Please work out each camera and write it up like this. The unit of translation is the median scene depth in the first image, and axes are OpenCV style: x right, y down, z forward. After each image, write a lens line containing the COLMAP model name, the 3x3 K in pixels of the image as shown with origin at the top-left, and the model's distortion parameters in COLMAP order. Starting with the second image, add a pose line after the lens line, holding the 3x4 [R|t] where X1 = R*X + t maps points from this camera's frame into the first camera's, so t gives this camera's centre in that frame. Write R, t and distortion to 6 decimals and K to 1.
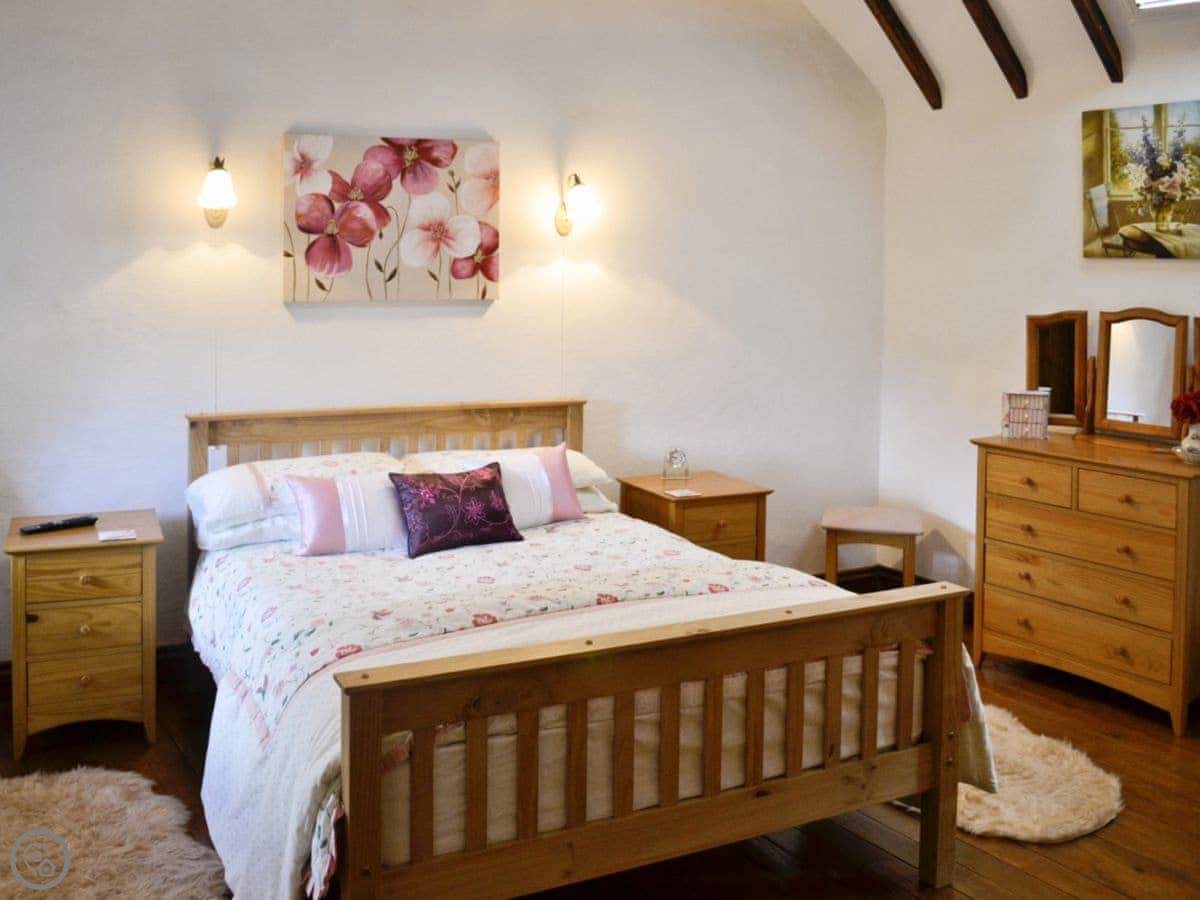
lens RADIAL K [[1160.6, 0, 637.4], [0, 1160.6, 450.3], [0, 0, 1]] dist [-0.009096, -0.005079]
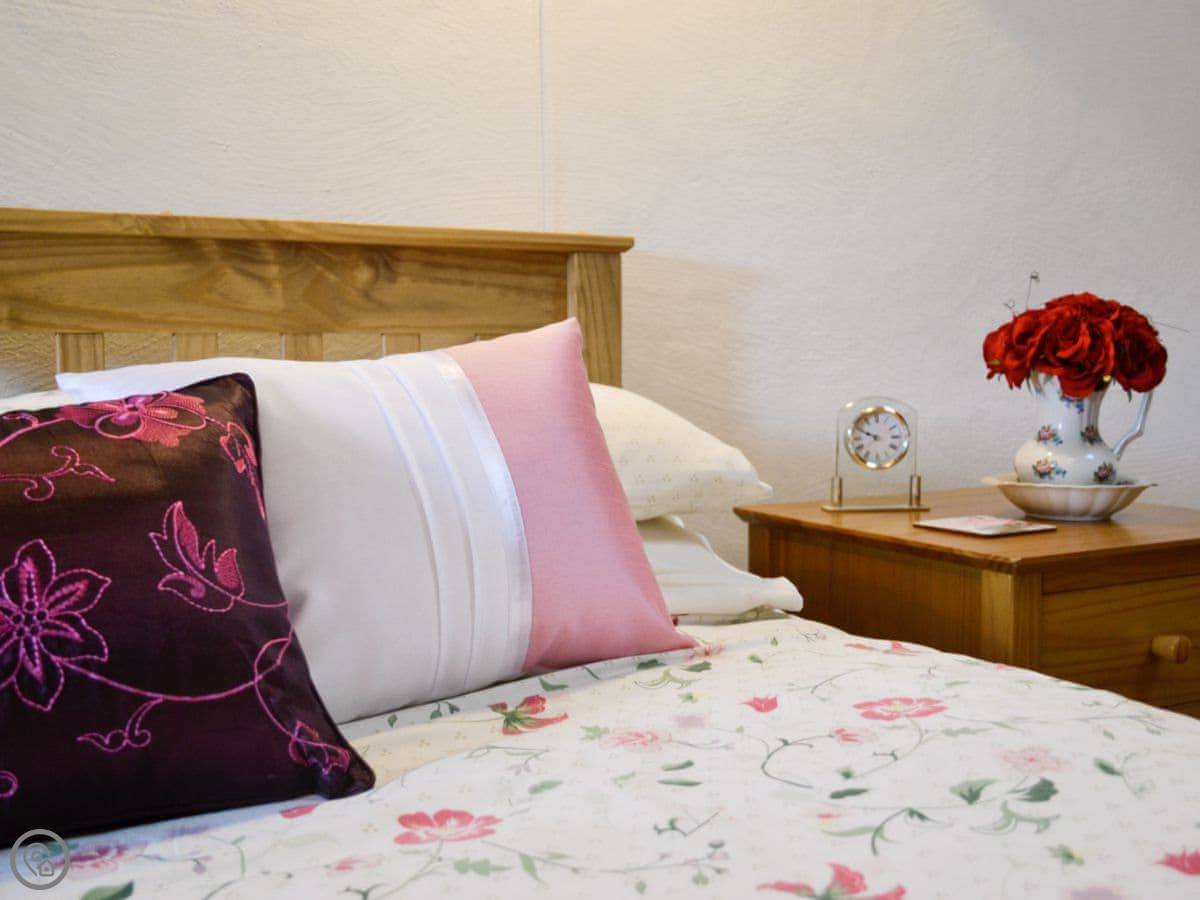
lens RADIAL K [[1160.6, 0, 637.4], [0, 1160.6, 450.3], [0, 0, 1]] dist [-0.009096, -0.005079]
pose [[0.998783, -0.030824, 0.038492, -0.059901], [0.034874, 0.993383, -0.109422, 0.045252], [-0.034865, 0.110631, 0.993250, 0.776684]]
